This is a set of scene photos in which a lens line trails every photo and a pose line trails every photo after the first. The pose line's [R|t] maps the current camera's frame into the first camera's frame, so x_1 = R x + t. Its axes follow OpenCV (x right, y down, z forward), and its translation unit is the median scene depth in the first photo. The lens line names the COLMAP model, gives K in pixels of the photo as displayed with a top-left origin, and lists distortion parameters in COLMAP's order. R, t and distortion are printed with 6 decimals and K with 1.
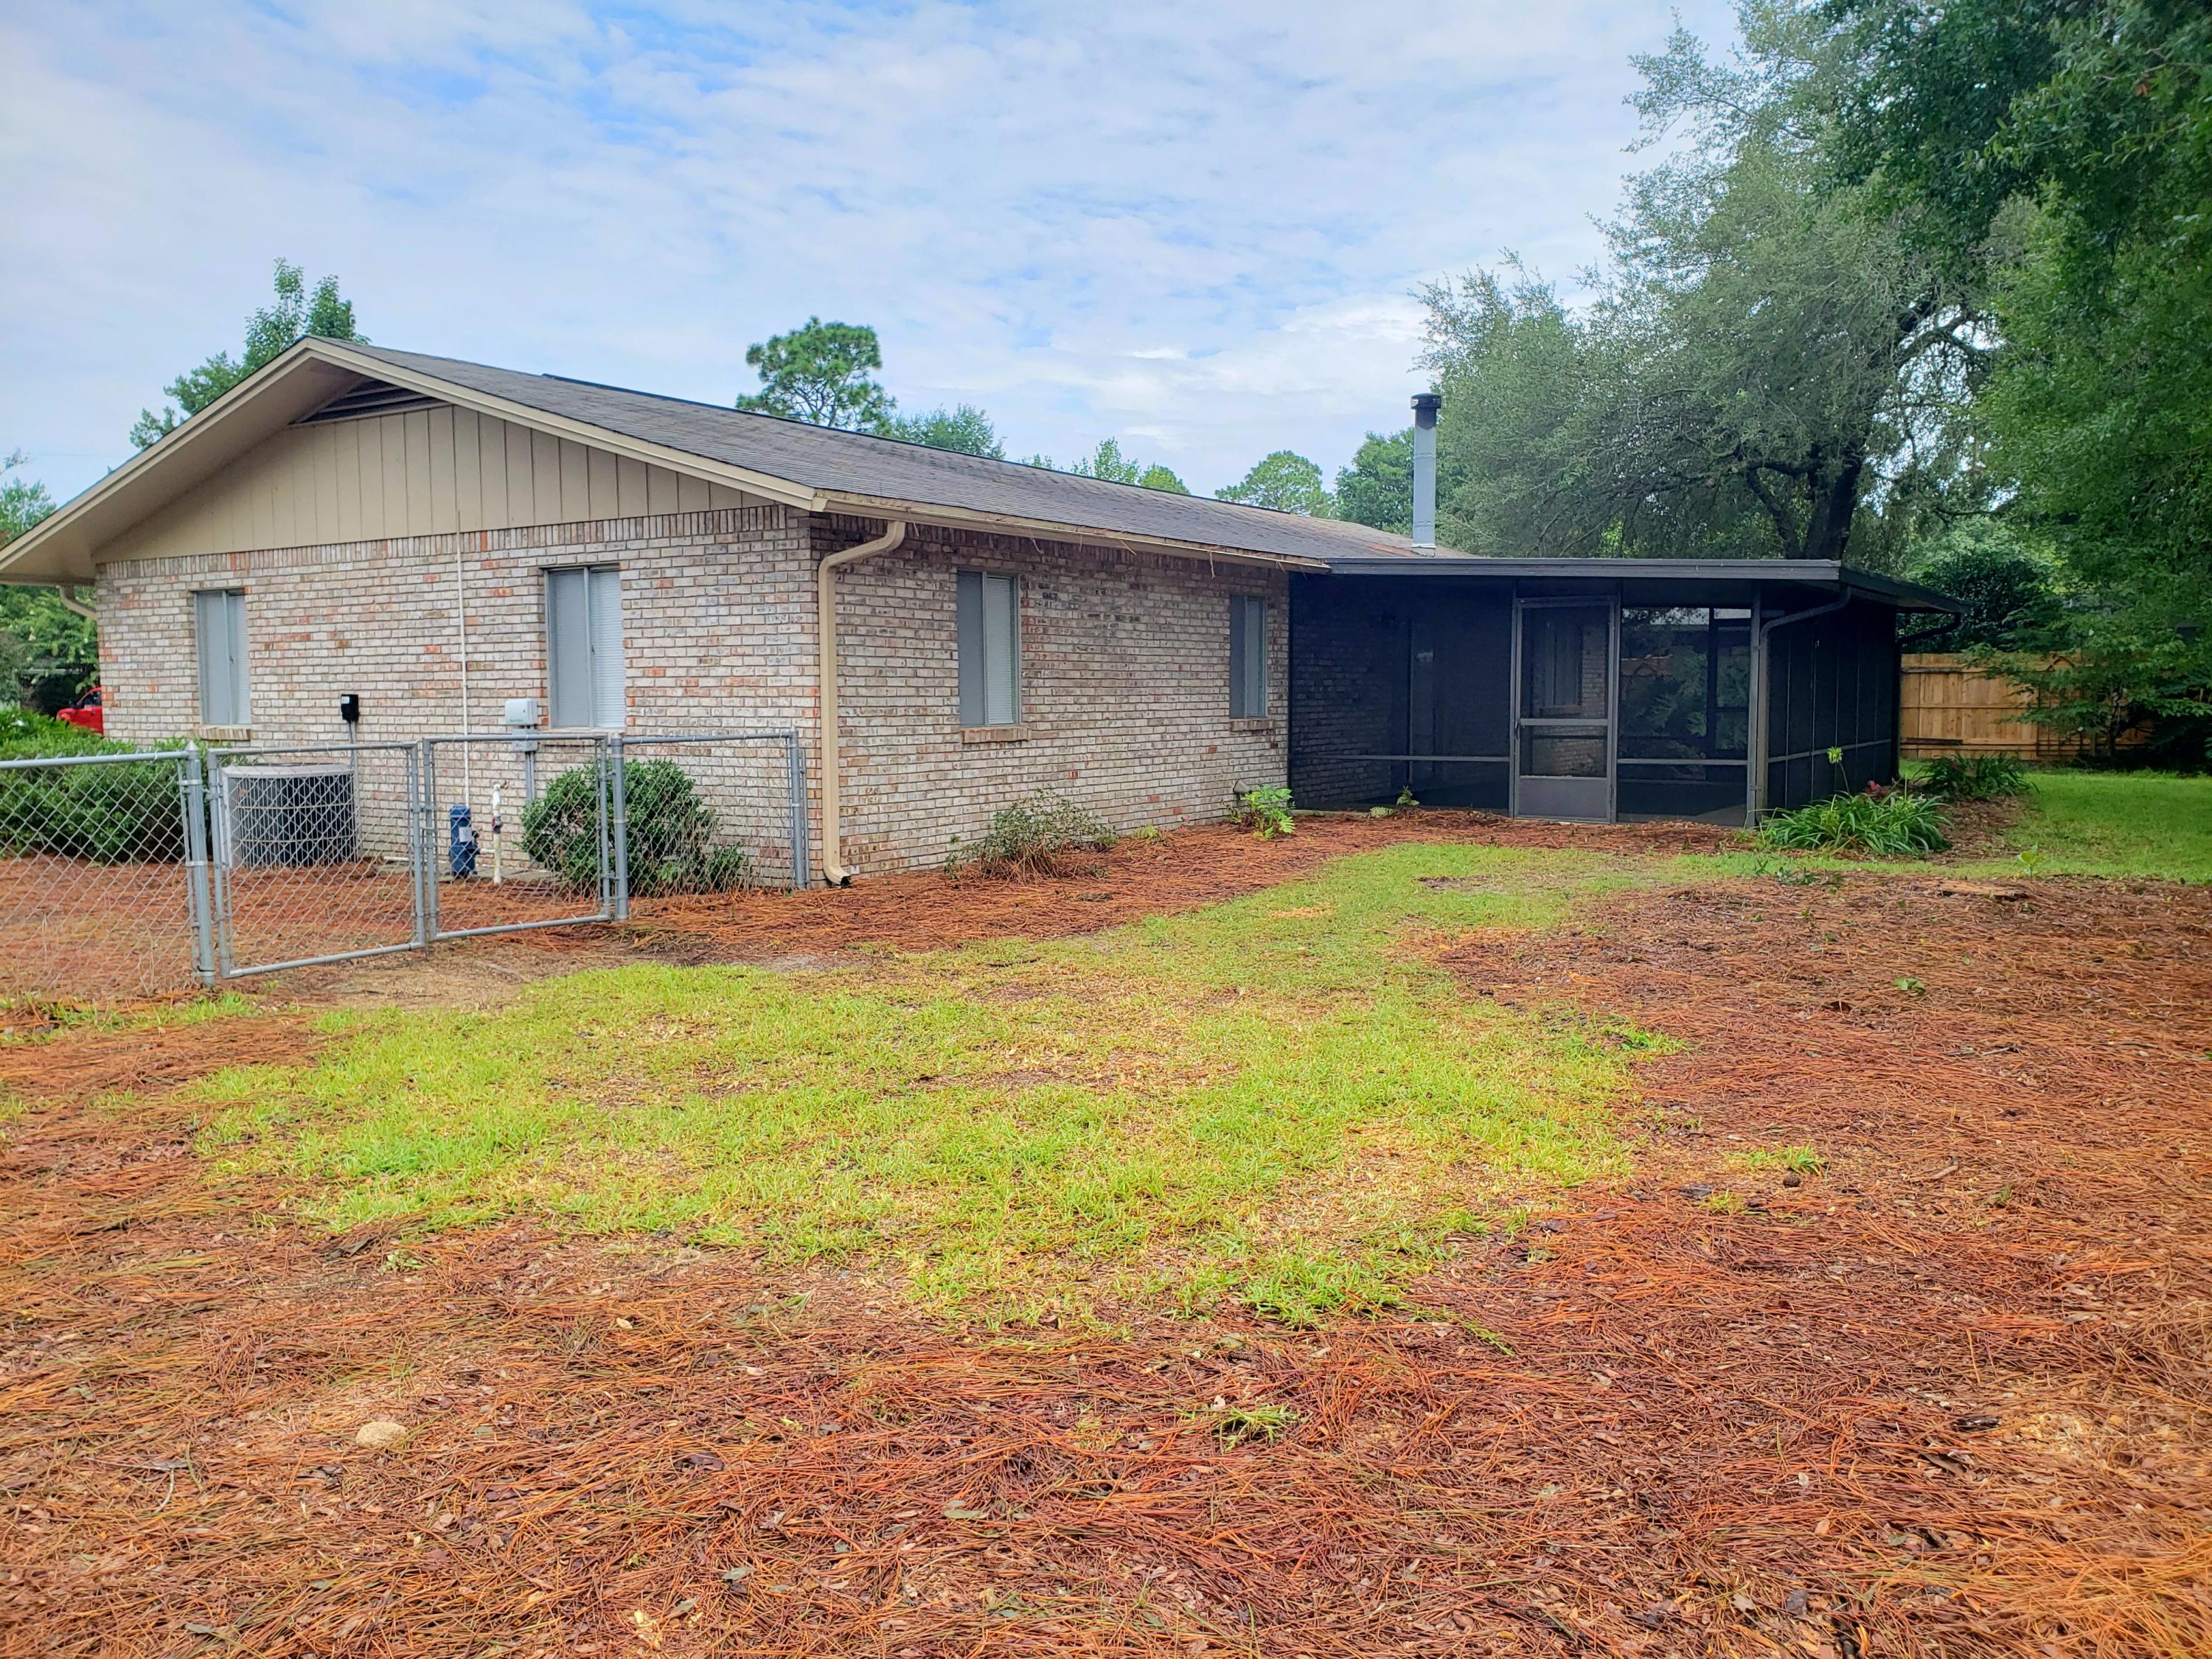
lens RADIAL K [[1725.9, 0, 1106.0], [0, 1725.9, 829.5], [0, 0, 1]] dist [0.083918, -0.287127]
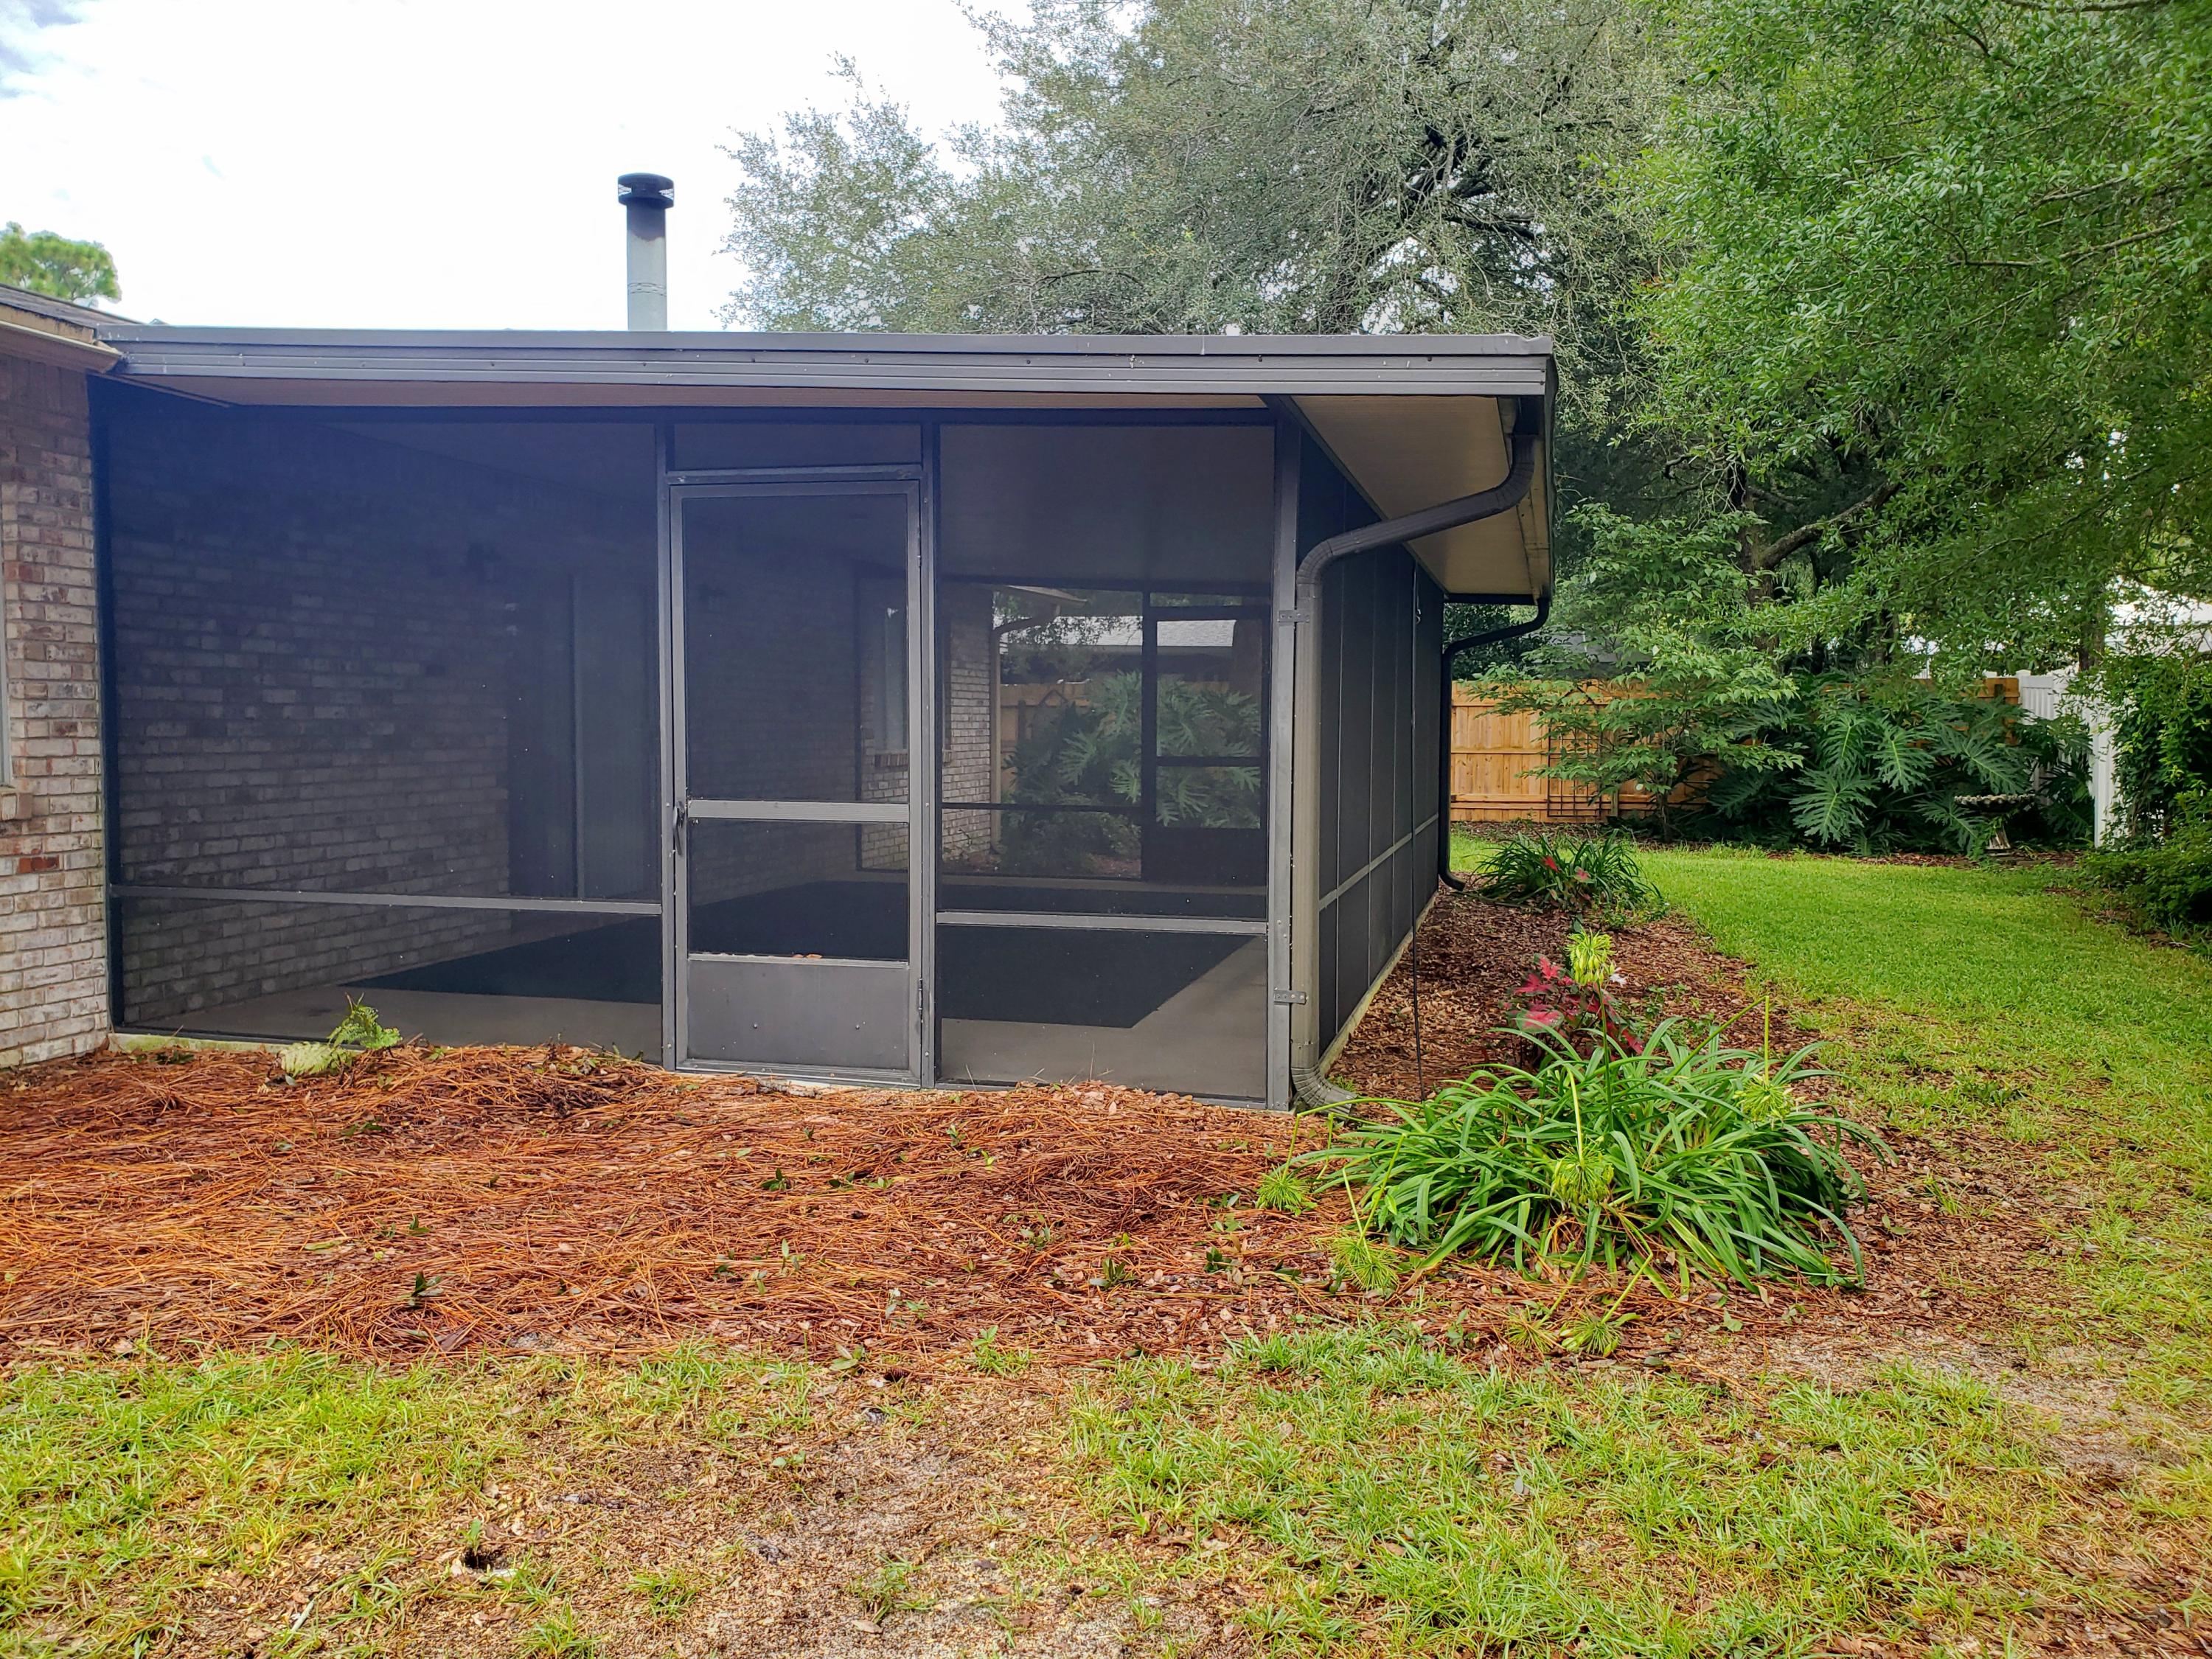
lens RADIAL K [[1717.4, 0, 1178.9], [0, 1717.4, 828.1], [0, 0, 1]] dist [0.083406, -0.156139]
pose [[0.934472, -0.008299, 0.355941, 0.134939], [0.014993, 0.999759, -0.016052, -0.032873], [-0.355722, 0.020337, 0.934371, 0.406349]]
